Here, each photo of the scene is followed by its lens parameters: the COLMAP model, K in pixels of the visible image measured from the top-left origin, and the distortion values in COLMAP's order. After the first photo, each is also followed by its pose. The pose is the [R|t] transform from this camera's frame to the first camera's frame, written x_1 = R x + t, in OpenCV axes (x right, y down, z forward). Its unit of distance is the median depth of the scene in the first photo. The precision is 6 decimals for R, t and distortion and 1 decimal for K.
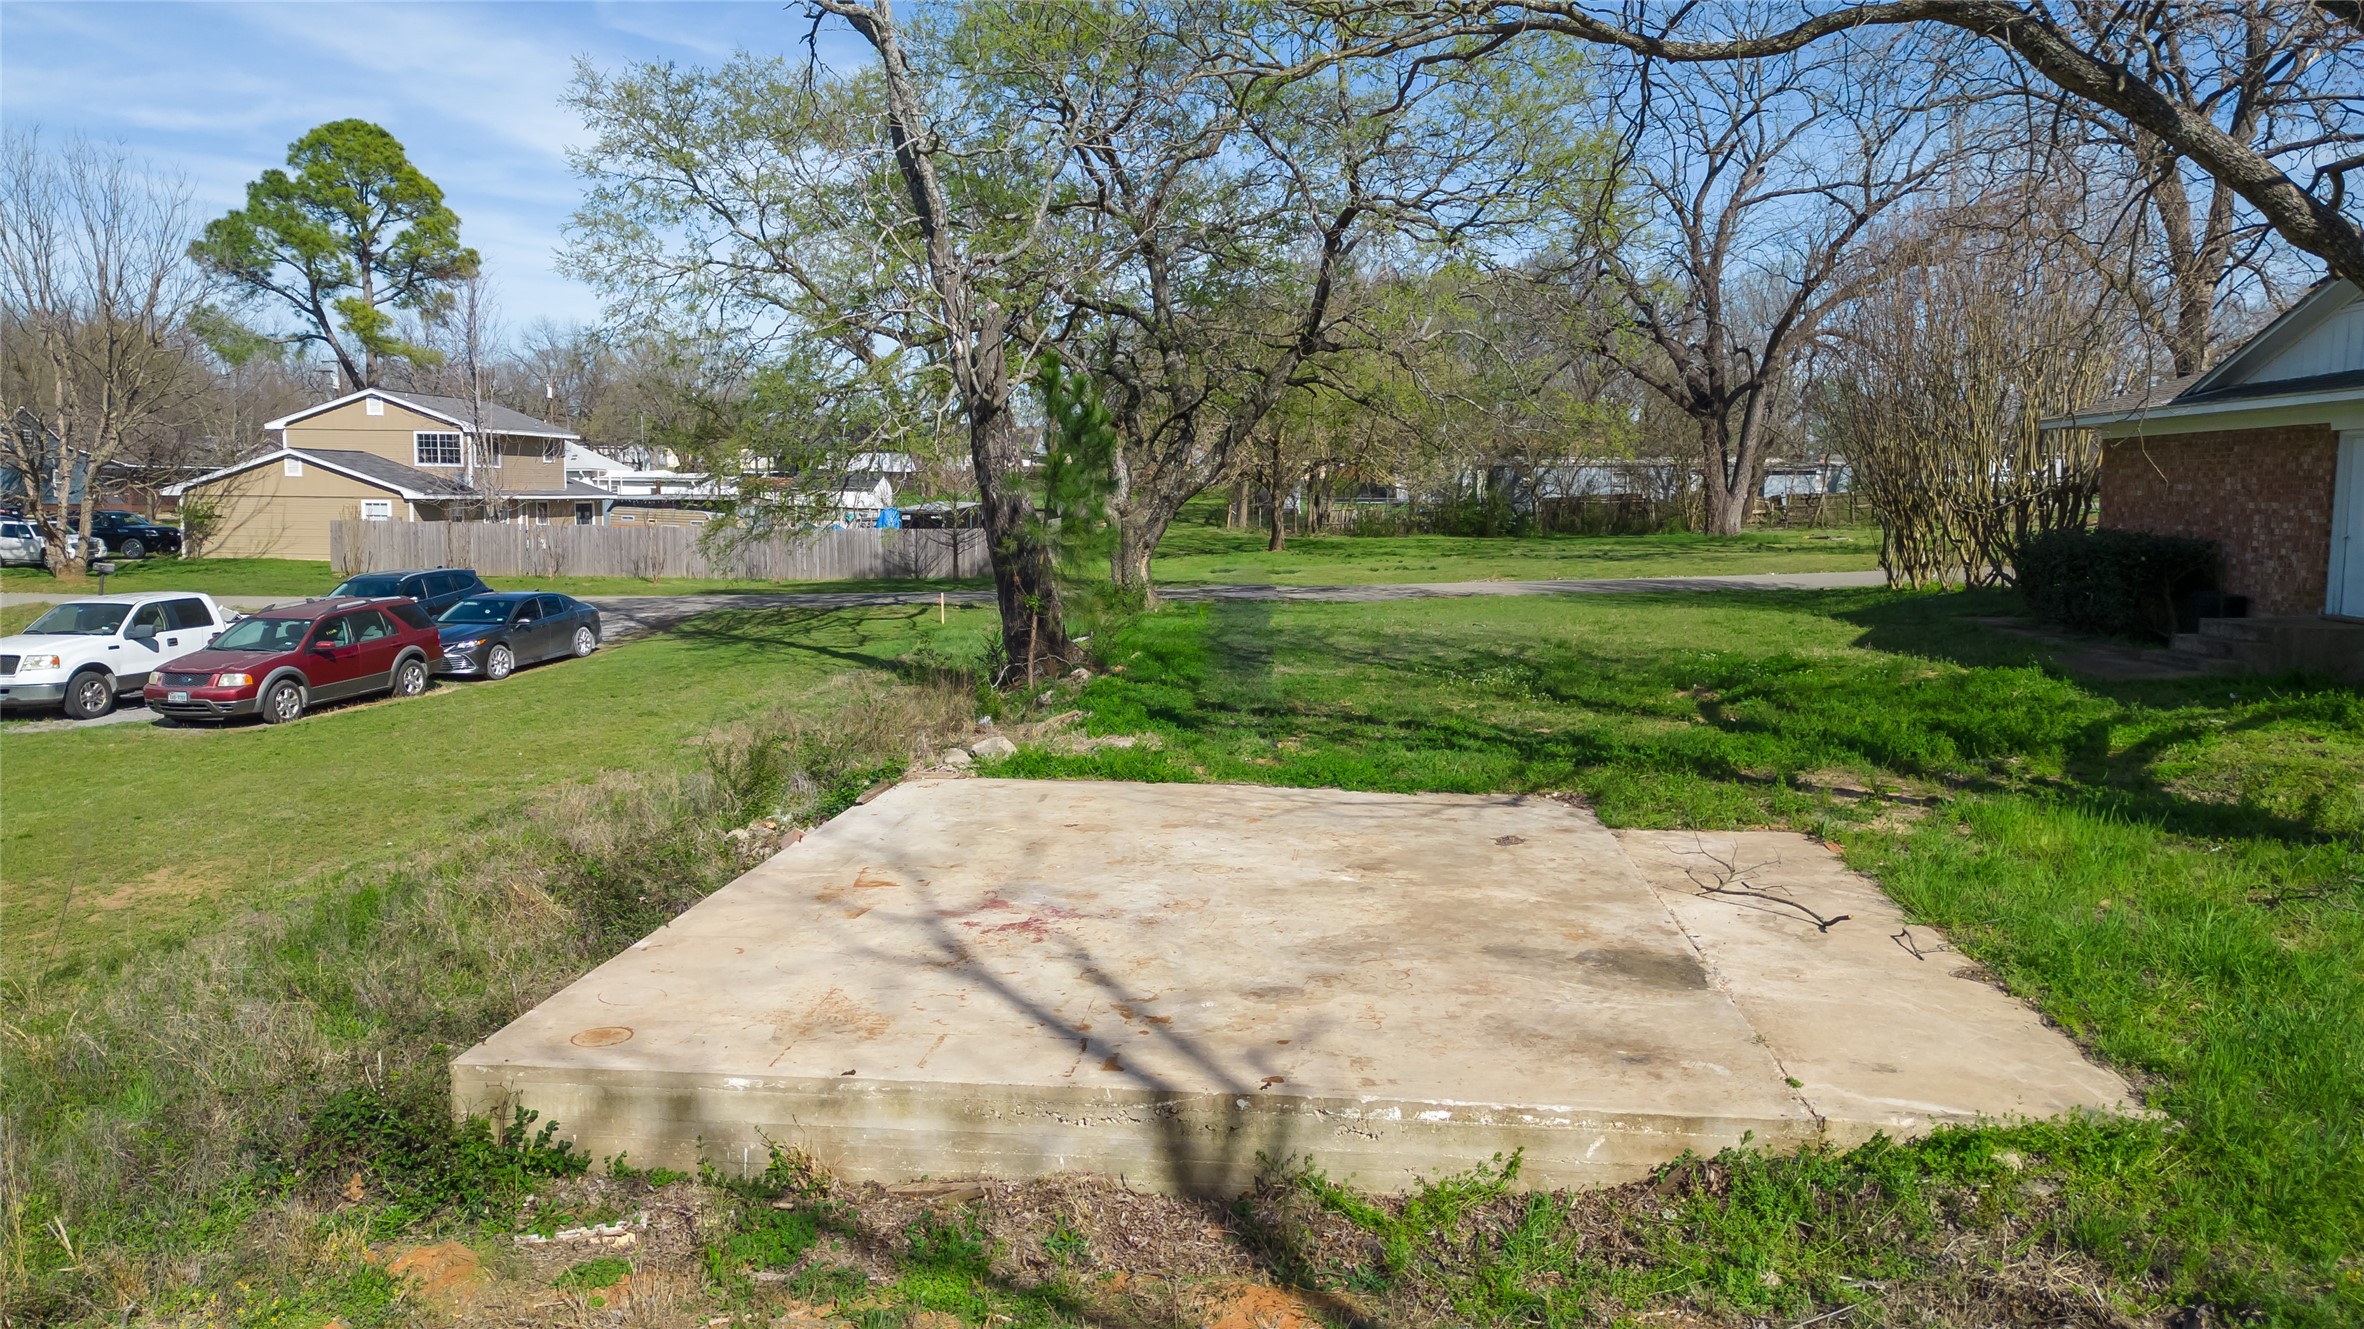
lens RADIAL K [[1643.1, 0, 1174.6], [0, 1643.1, 664.2], [0, 0, 1]] dist [0.066585, -0.059209]
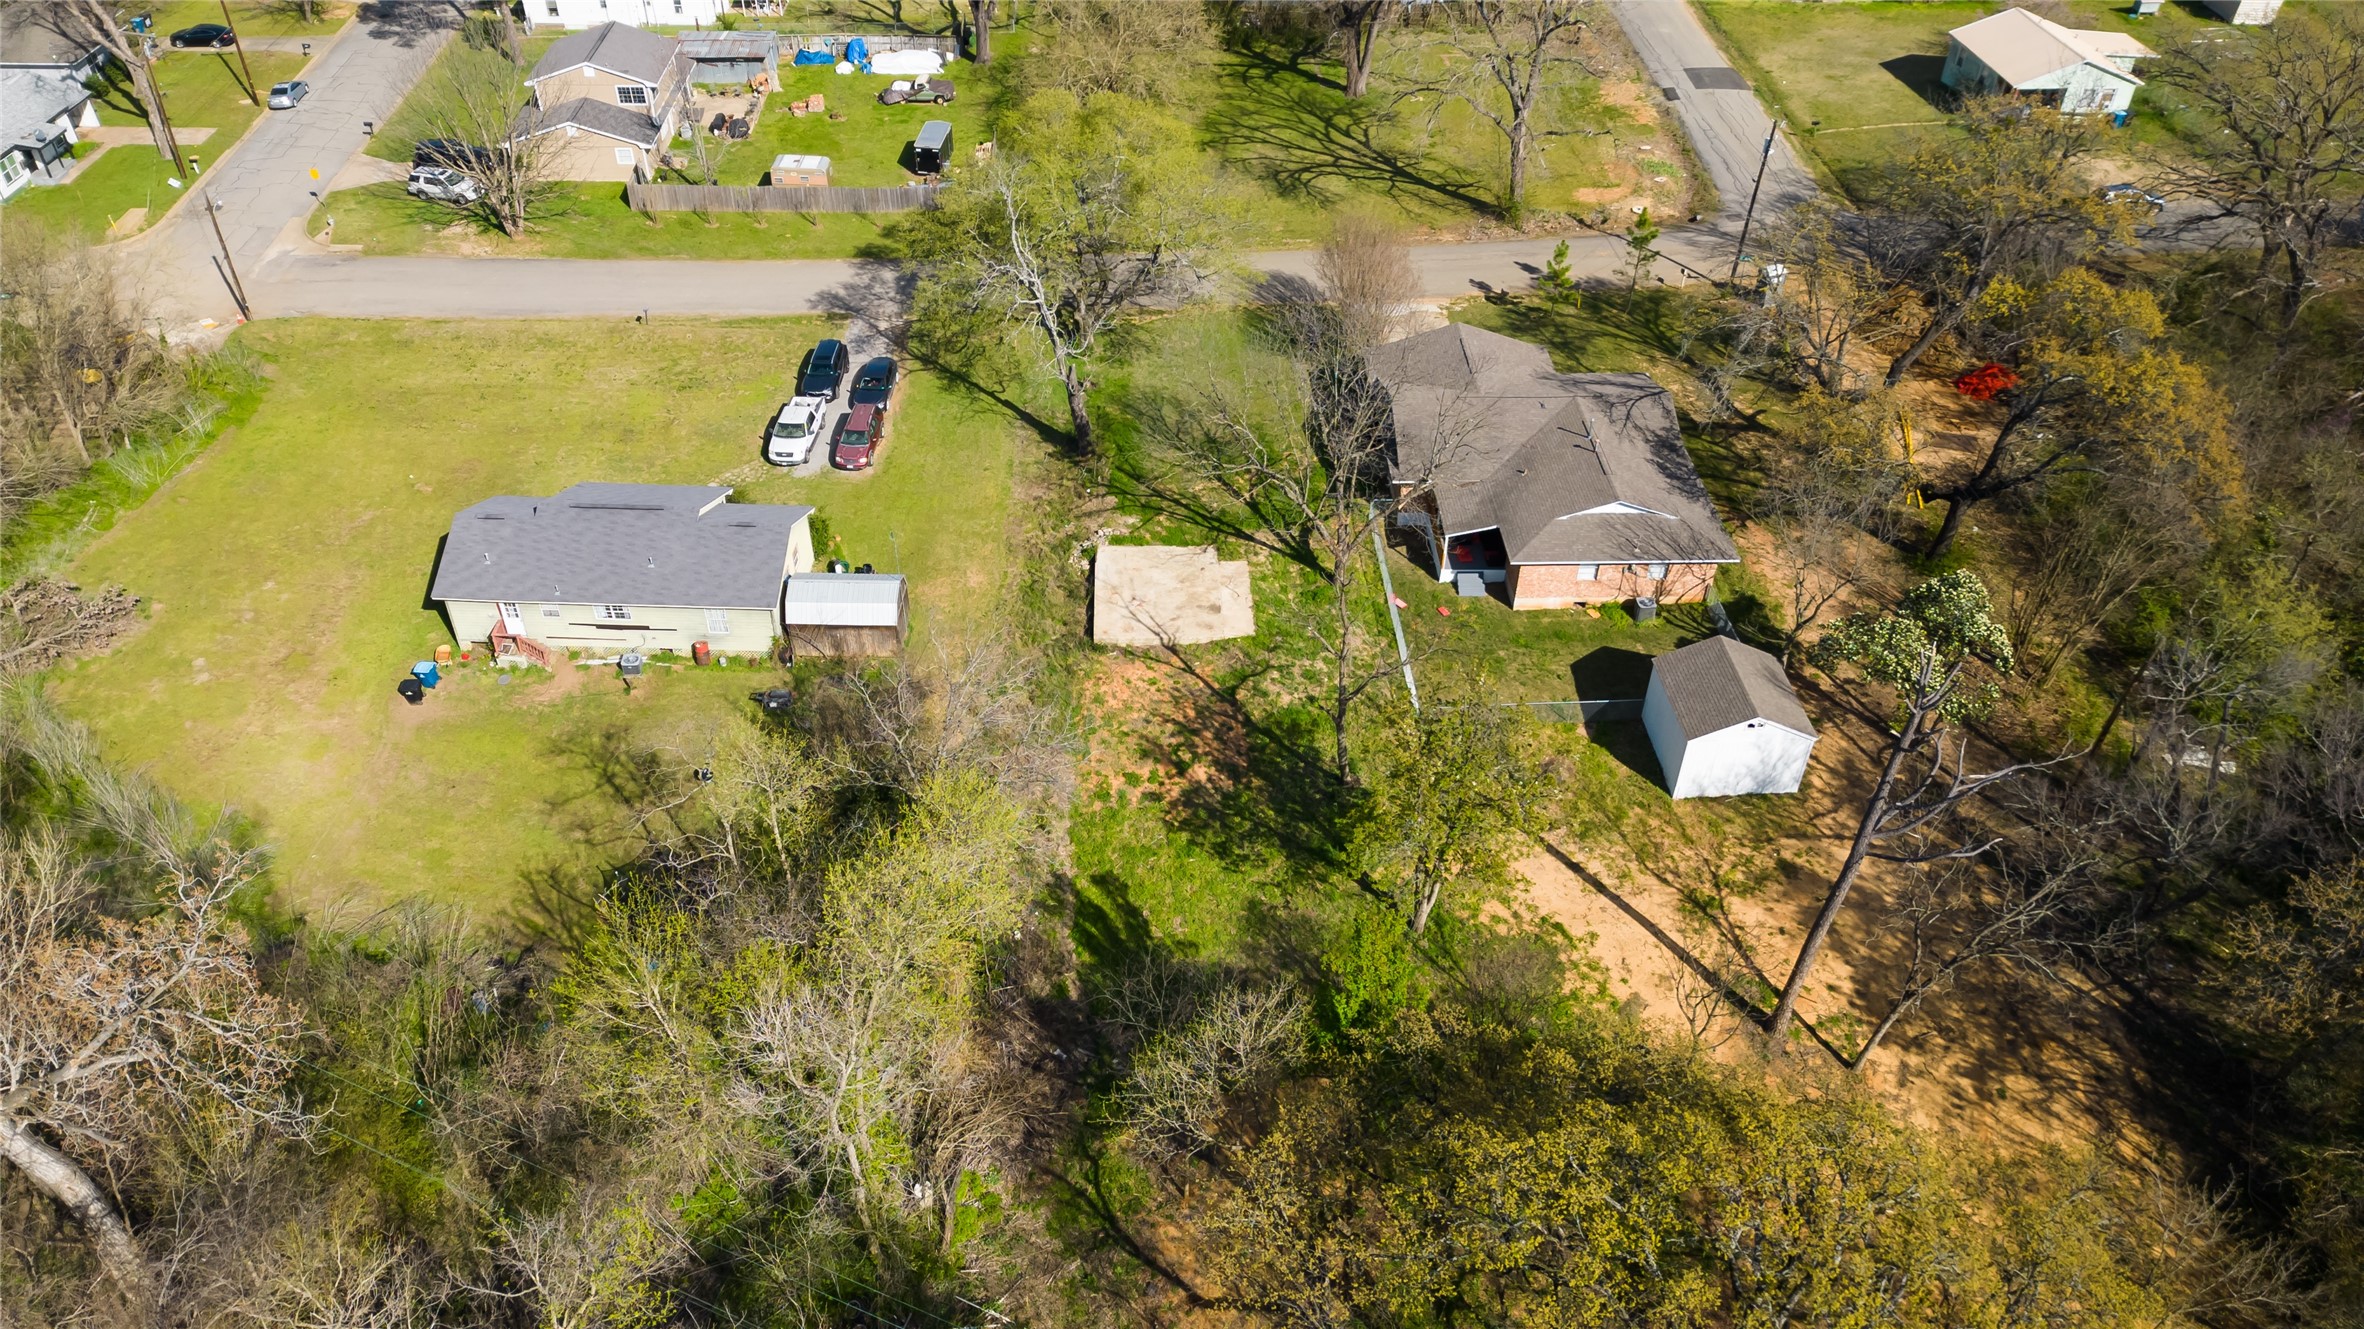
lens RADIAL K [[1643.1, 0, 1174.6], [0, 1643.1, 664.2], [0, 0, 1]] dist [0.066585, -0.059209]
pose [[0.990551, -0.104459, 0.088868, -0.097041], [0.036920, 0.827162, 0.560750, -0.592095], [-0.132084, -0.552170, 0.823203, -0.835649]]
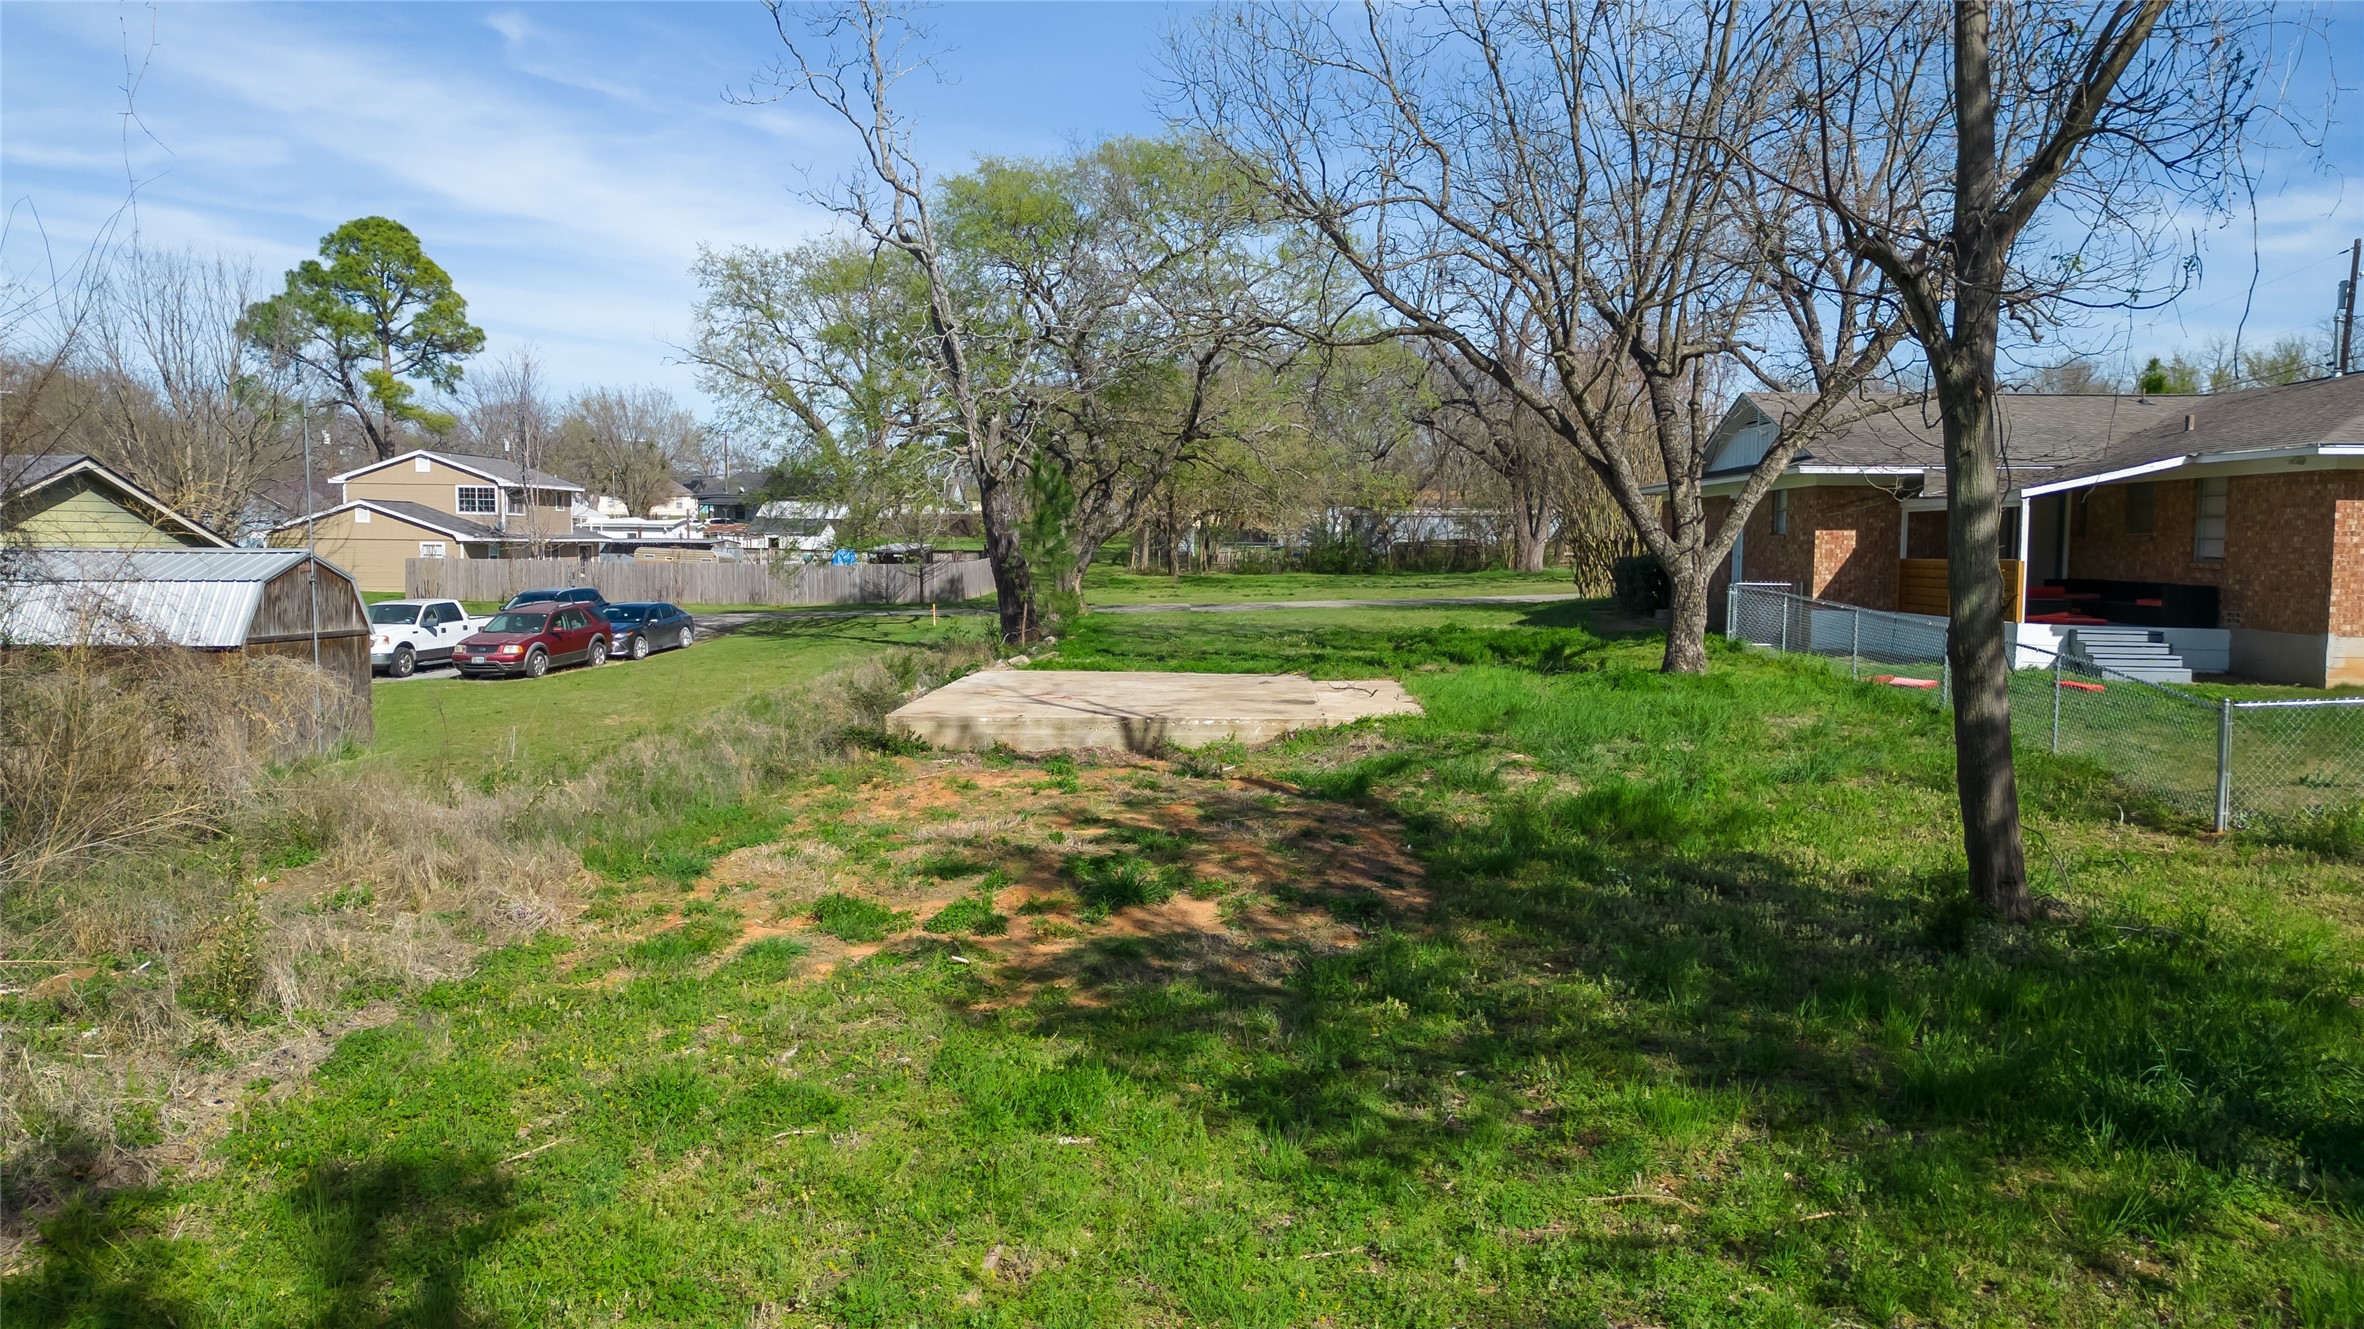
lens RADIAL K [[1643.1, 0, 1174.6], [0, 1643.1, 664.2], [0, 0, 1]] dist [0.066585, -0.059209]
pose [[0.998181, -0.003603, 0.060176, -0.010572], [0.005340, 0.999573, -0.028731, 0.026766], [-0.060047, 0.029000, 0.997774, -0.227837]]
